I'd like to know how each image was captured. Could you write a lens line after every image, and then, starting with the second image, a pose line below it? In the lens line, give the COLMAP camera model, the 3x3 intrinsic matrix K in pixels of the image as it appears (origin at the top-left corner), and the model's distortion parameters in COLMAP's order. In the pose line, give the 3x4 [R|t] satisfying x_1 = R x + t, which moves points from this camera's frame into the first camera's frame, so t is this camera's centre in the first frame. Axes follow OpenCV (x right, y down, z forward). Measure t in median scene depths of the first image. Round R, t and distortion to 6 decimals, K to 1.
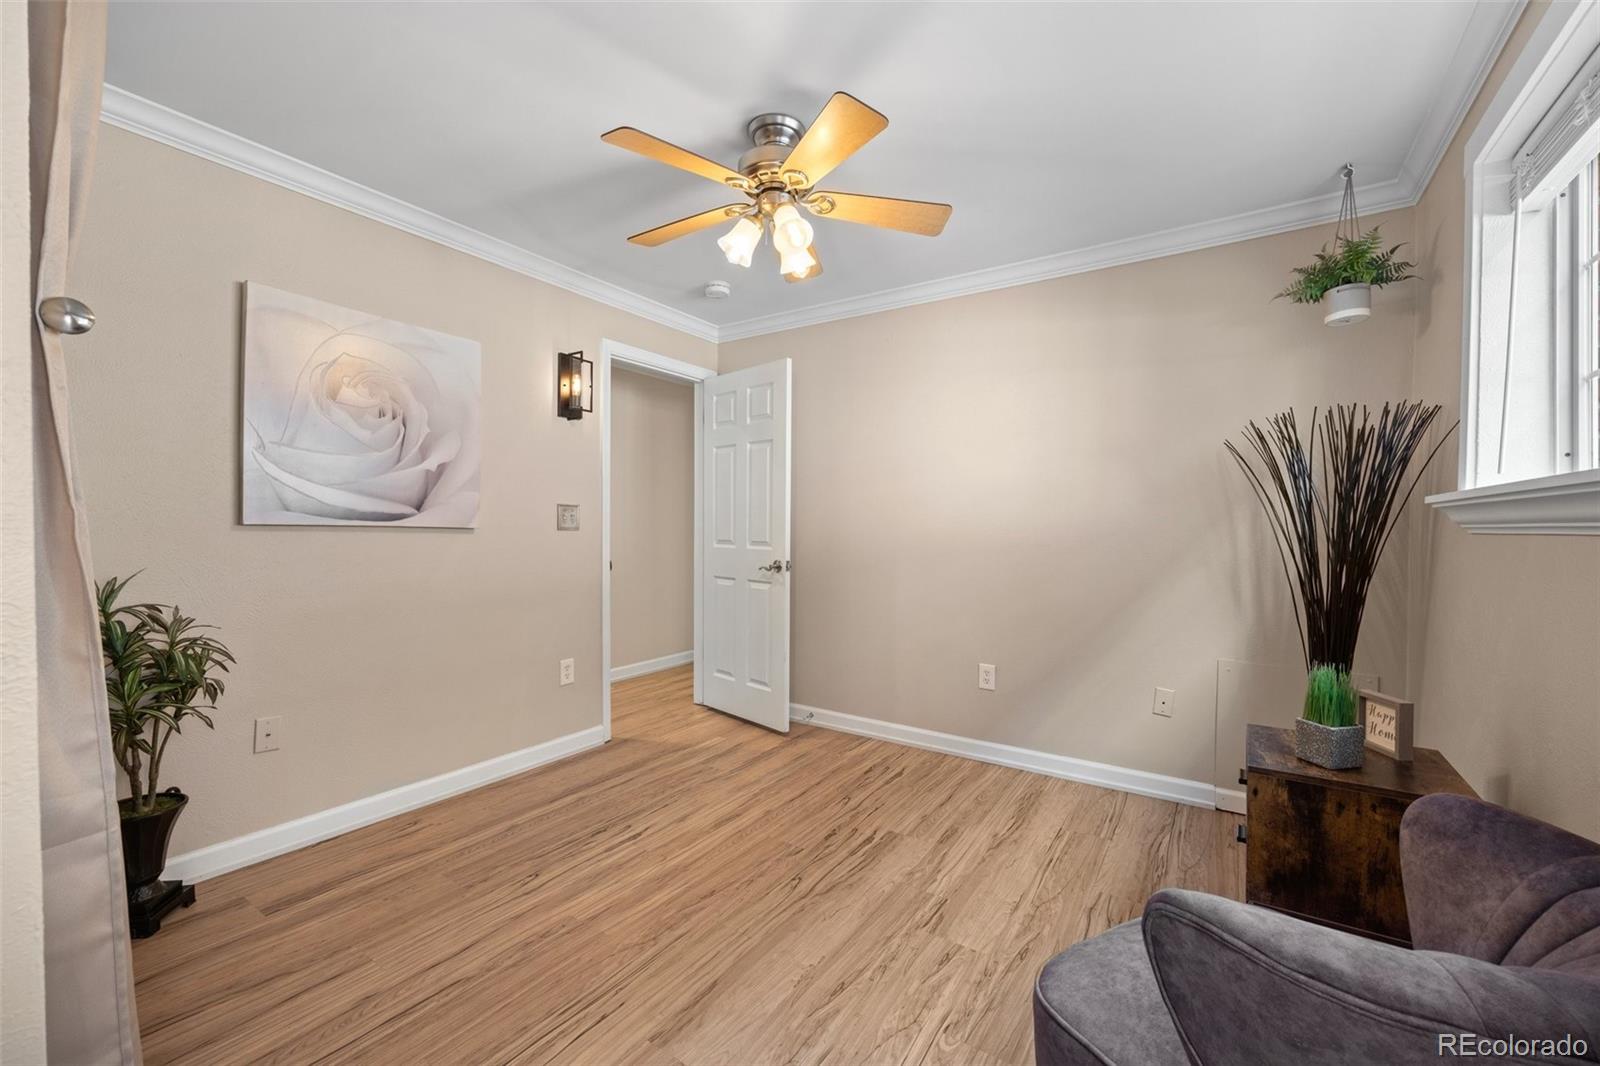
lens RADIAL K [[641.8, 0, 810.9], [0, 641.8, 525.2], [0, 0, 1]] dist [-0.001136, -0.000049]
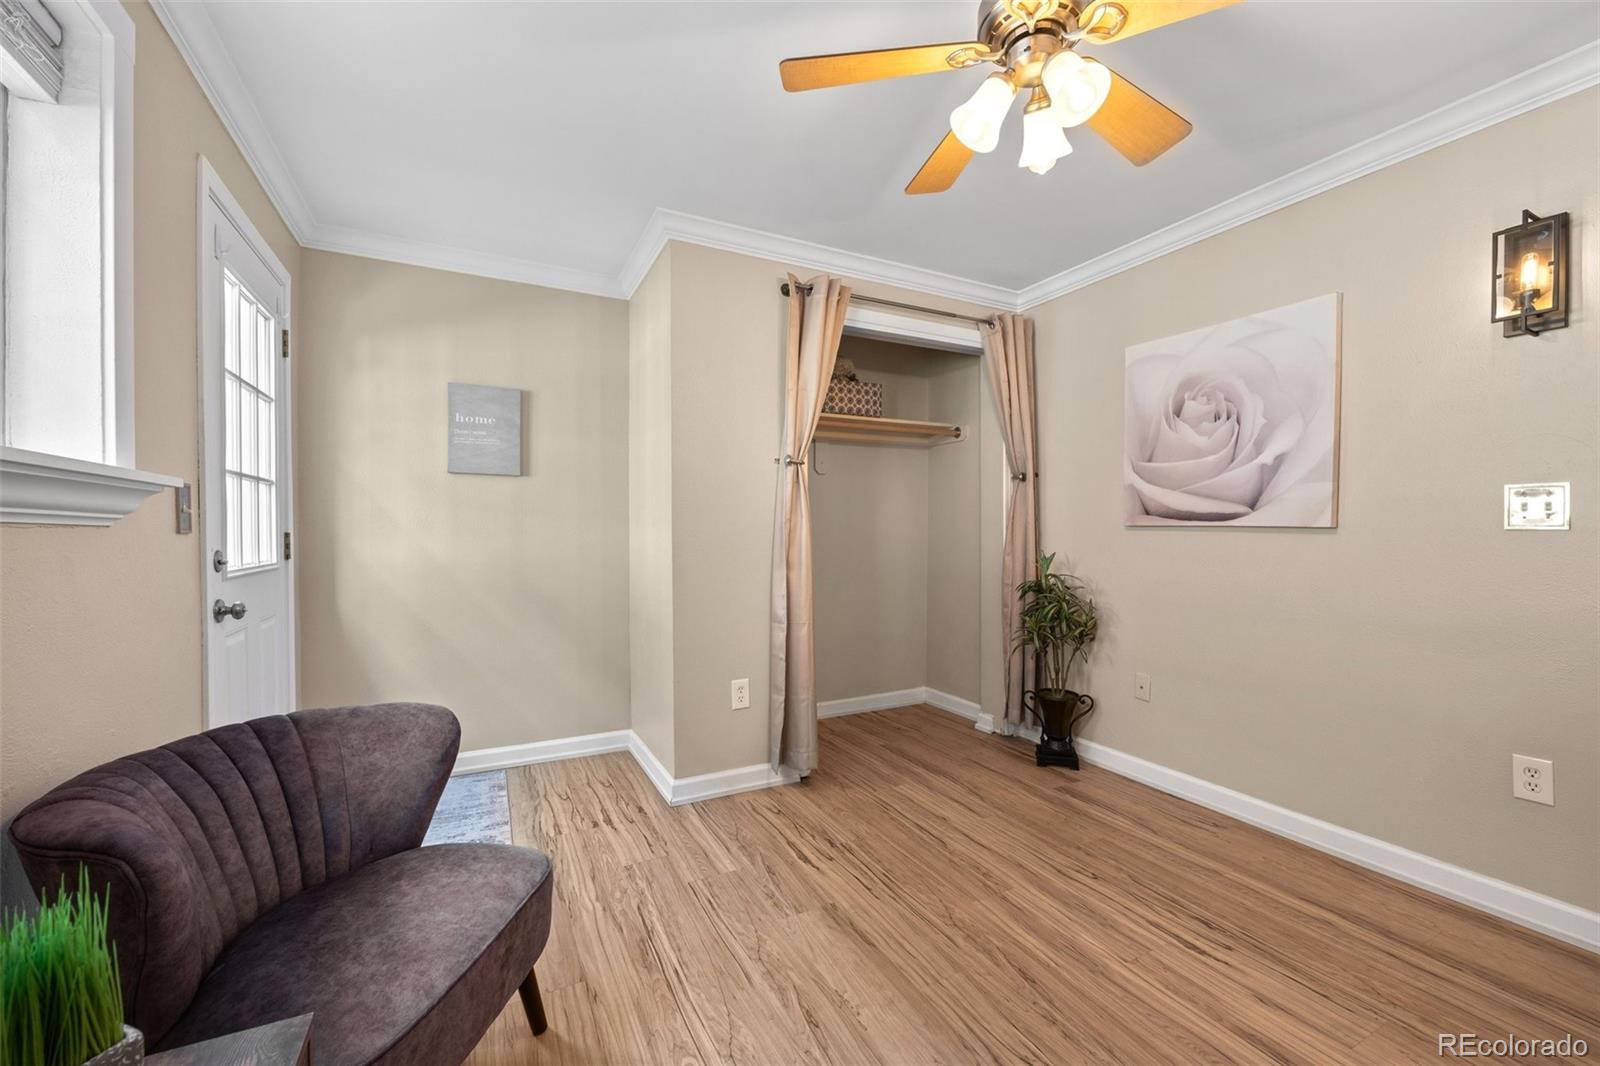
lens RADIAL K [[641.8, 0, 810.9], [0, 641.8, 525.2], [0, 0, 1]] dist [-0.001136, -0.000049]
pose [[-0.482886, -0.011403, -0.875609, 0.610189], [0.001594, 0.999902, -0.013901, 0.015129], [0.875682, -0.008109, -0.482820, 1.025297]]
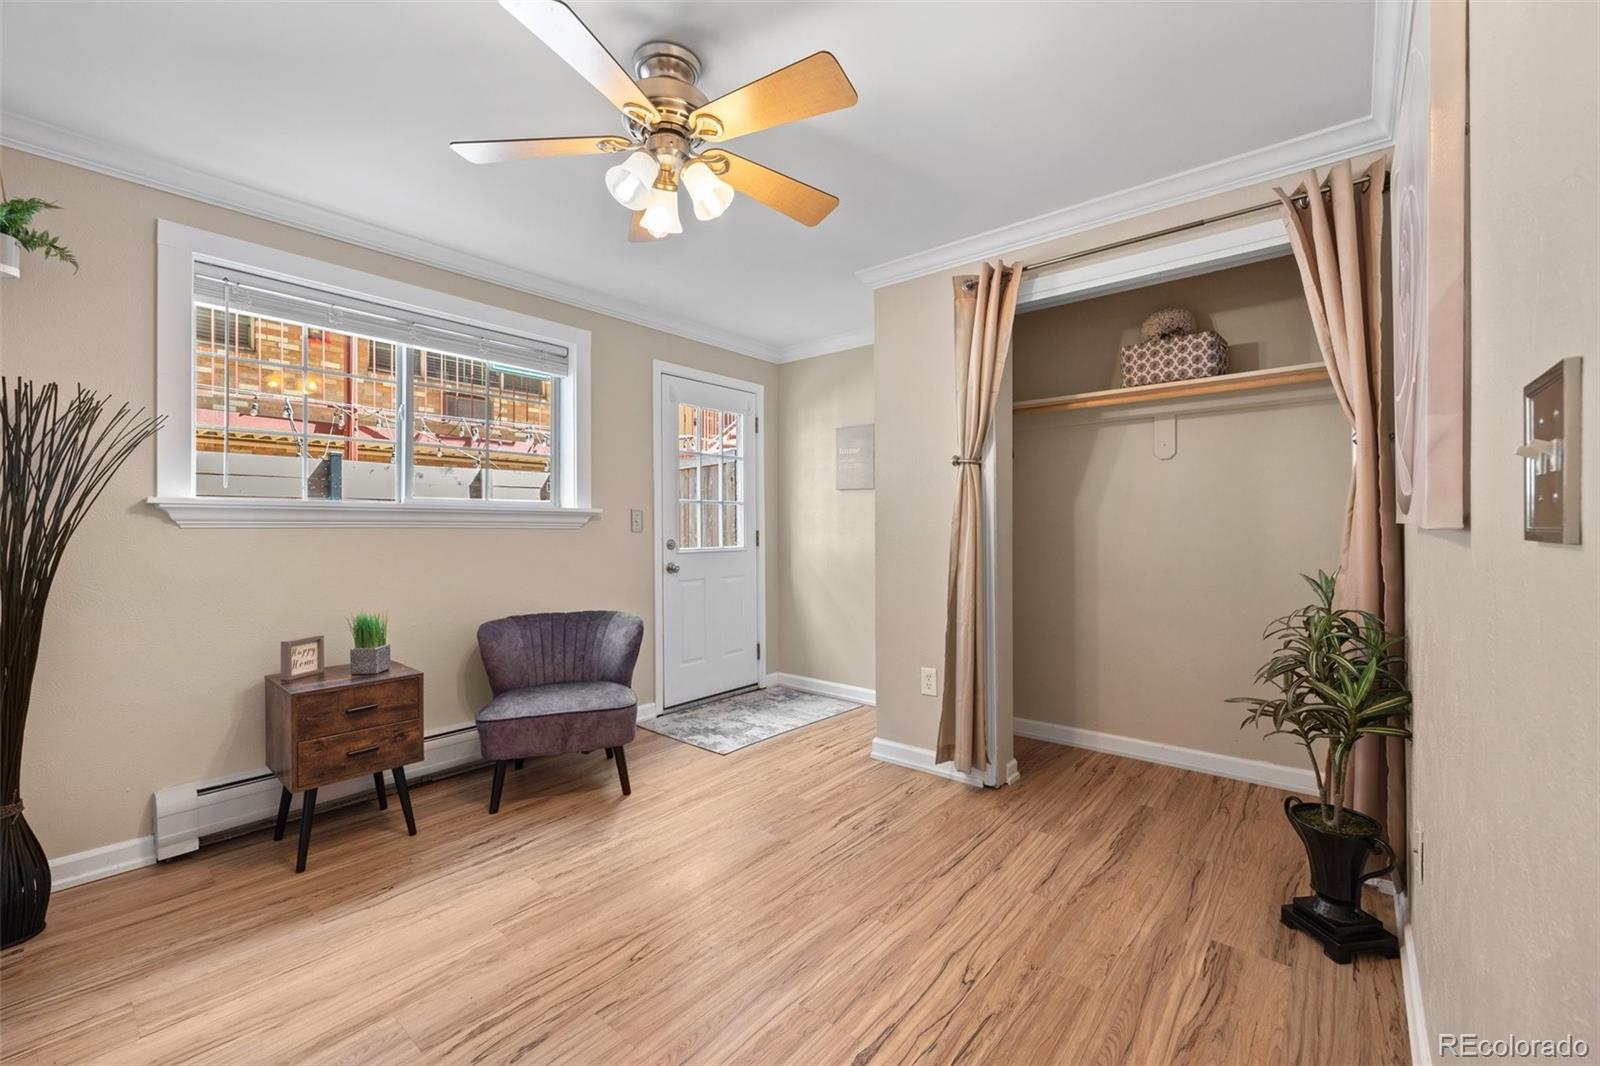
lens RADIAL K [[654.0, 0, 826.2], [0, 654.0, 516.9], [0, 0, 1]] dist [-0.002384, -0.000049]
pose [[-0.995635, -0.001175, 0.093323, -0.313518], [-0.003034, 0.999800, -0.019773, 0.008057], [-0.093281, -0.019969, -0.995440, 1.680570]]
